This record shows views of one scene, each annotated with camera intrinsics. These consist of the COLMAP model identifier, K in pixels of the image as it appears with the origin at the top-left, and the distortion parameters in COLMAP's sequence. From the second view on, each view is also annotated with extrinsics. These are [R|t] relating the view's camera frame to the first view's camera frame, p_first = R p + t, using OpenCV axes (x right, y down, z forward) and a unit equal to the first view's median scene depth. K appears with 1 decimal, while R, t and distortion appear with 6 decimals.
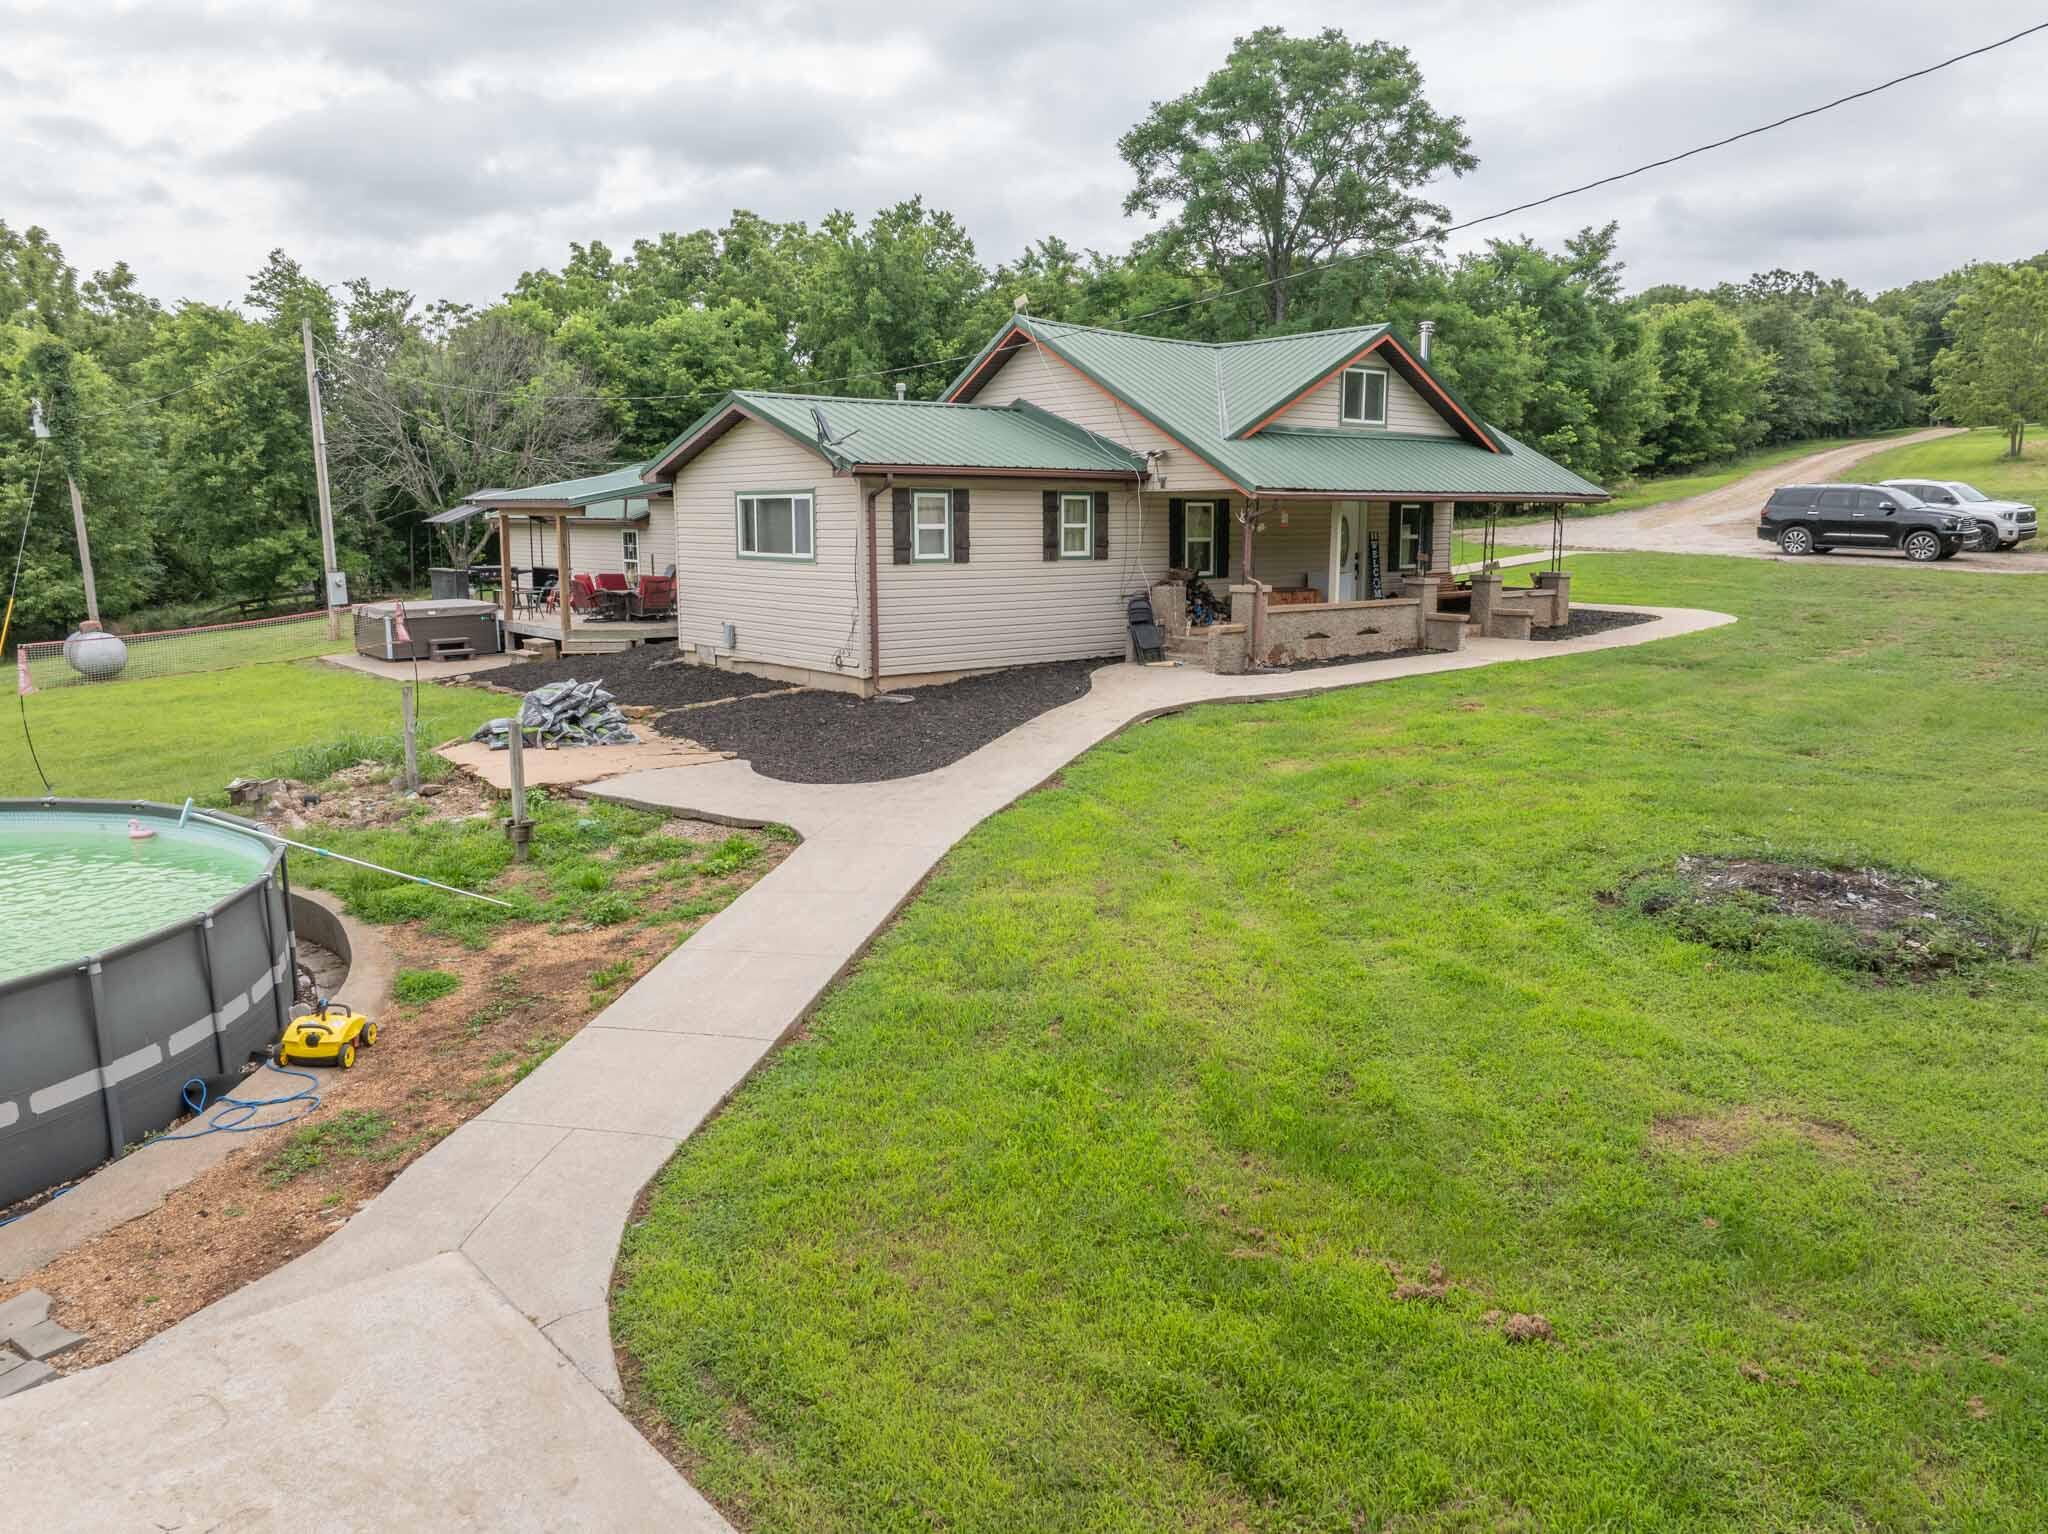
lens RADIAL K [[1504.7, 0, 1047.2], [0, 1504.7, 767.6], [0, 0, 1]] dist [0.007546, -0.004287]
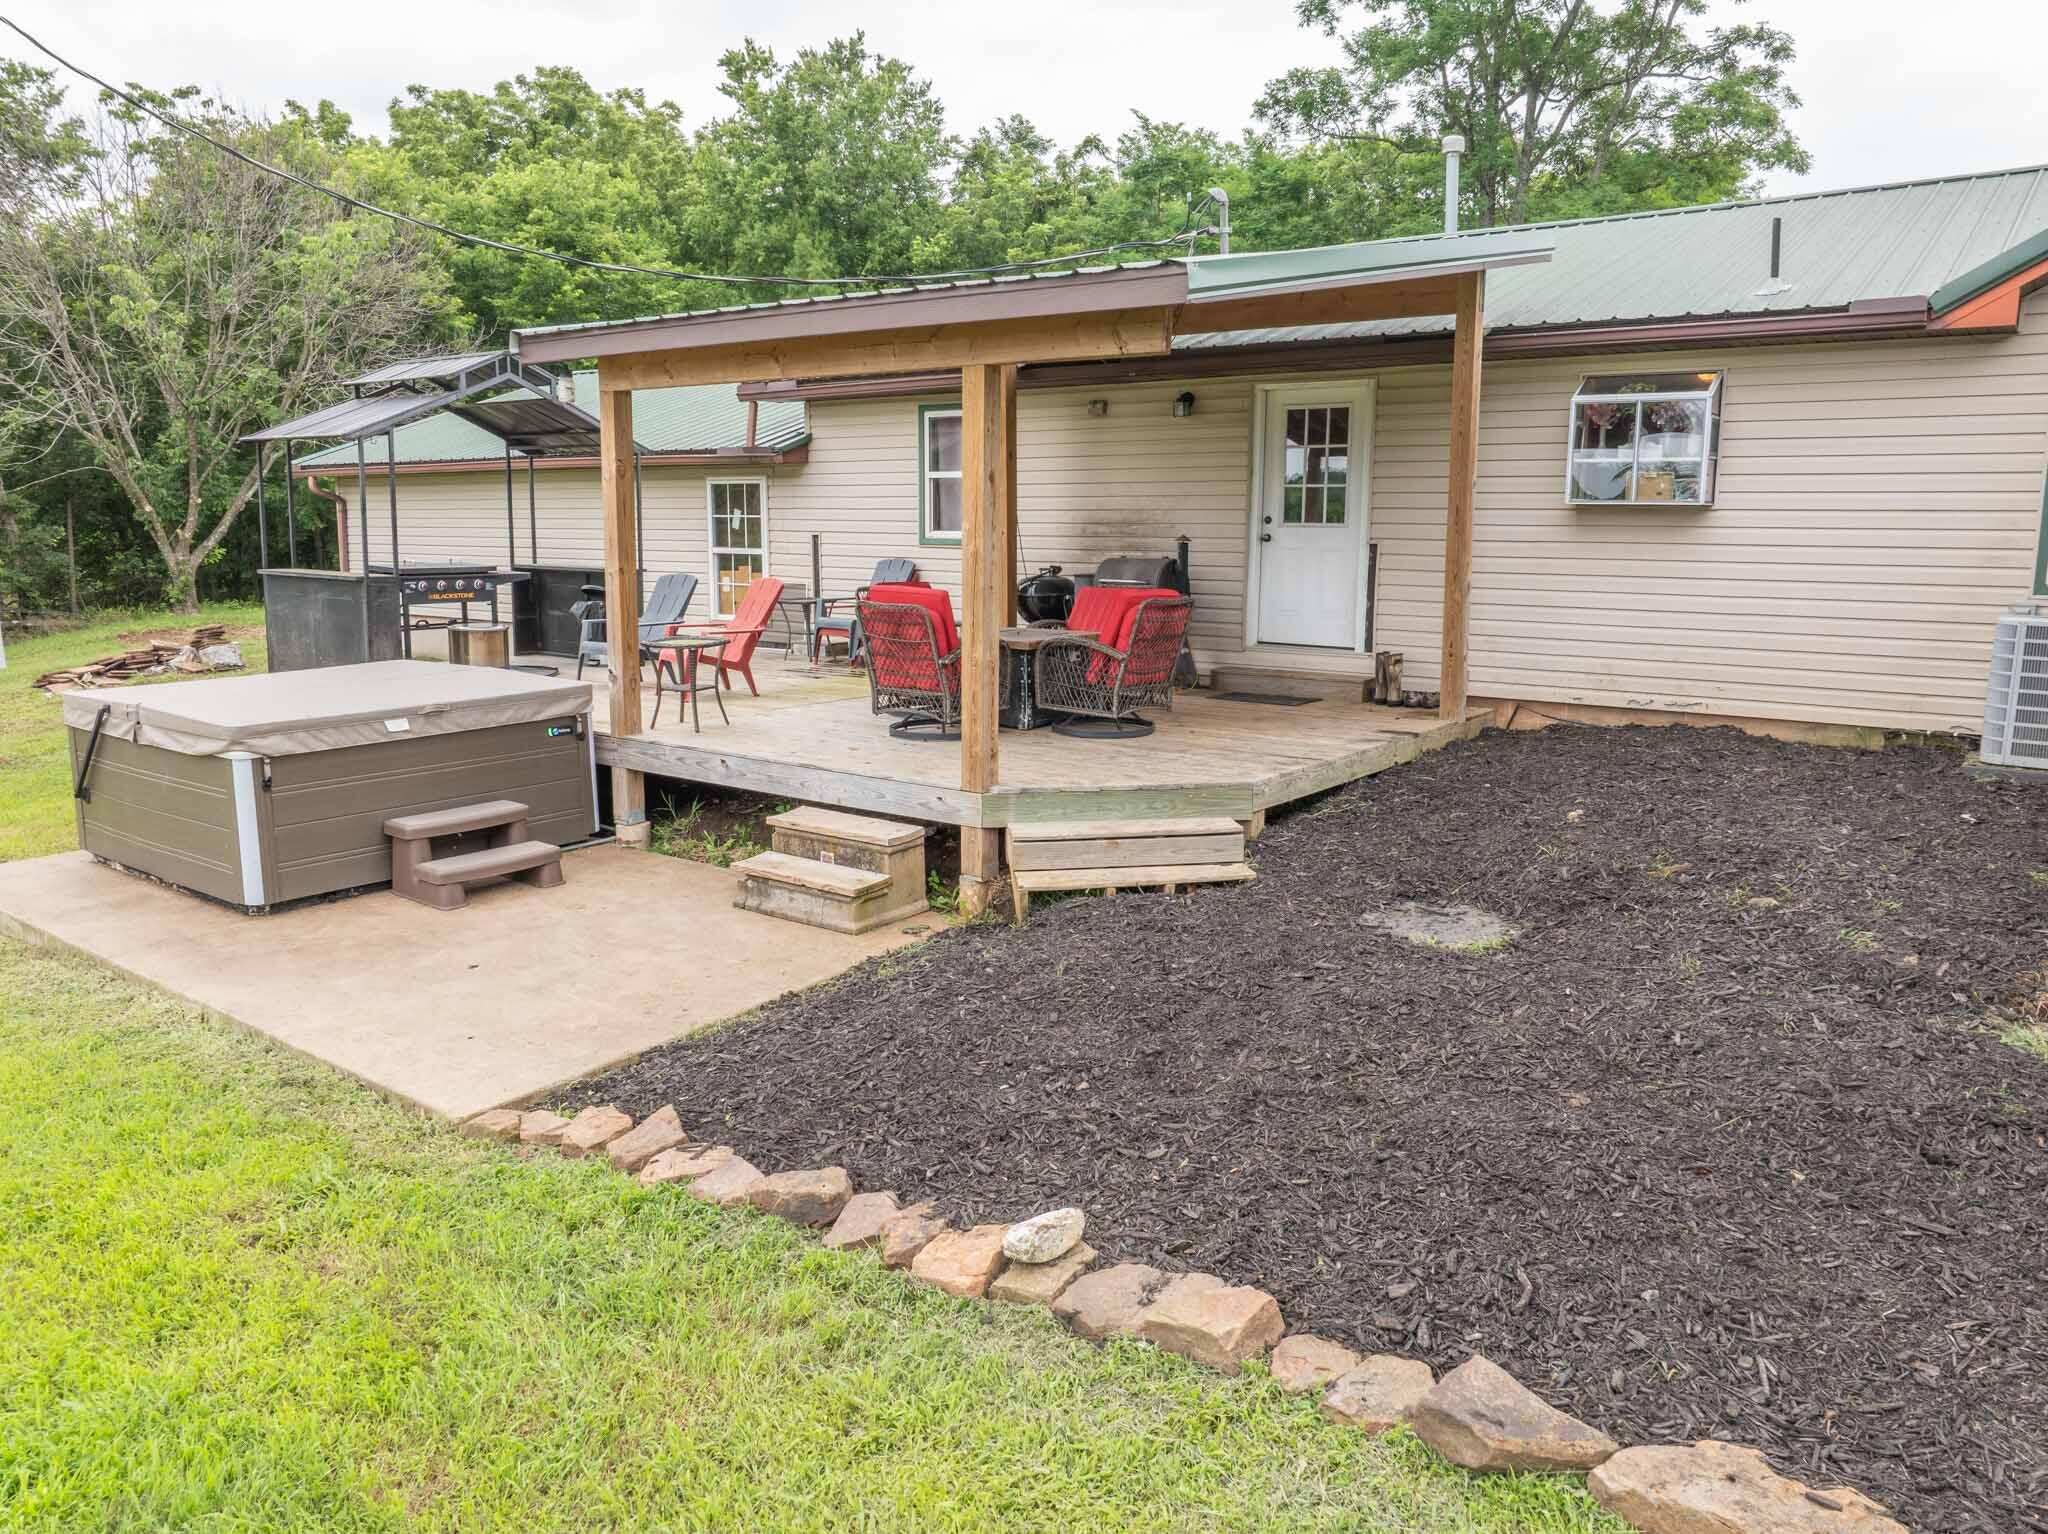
lens RADIAL K [[1504.7, 0, 1047.2], [0, 1504.7, 767.6], [0, 0, 1]] dist [0.007546, -0.004287]
pose [[0.978308, -0.032335, 0.204619, -0.194487], [0.032837, 0.999460, 0.000940, -0.051022], [-0.204539, 0.005799, 0.978841, 0.392445]]
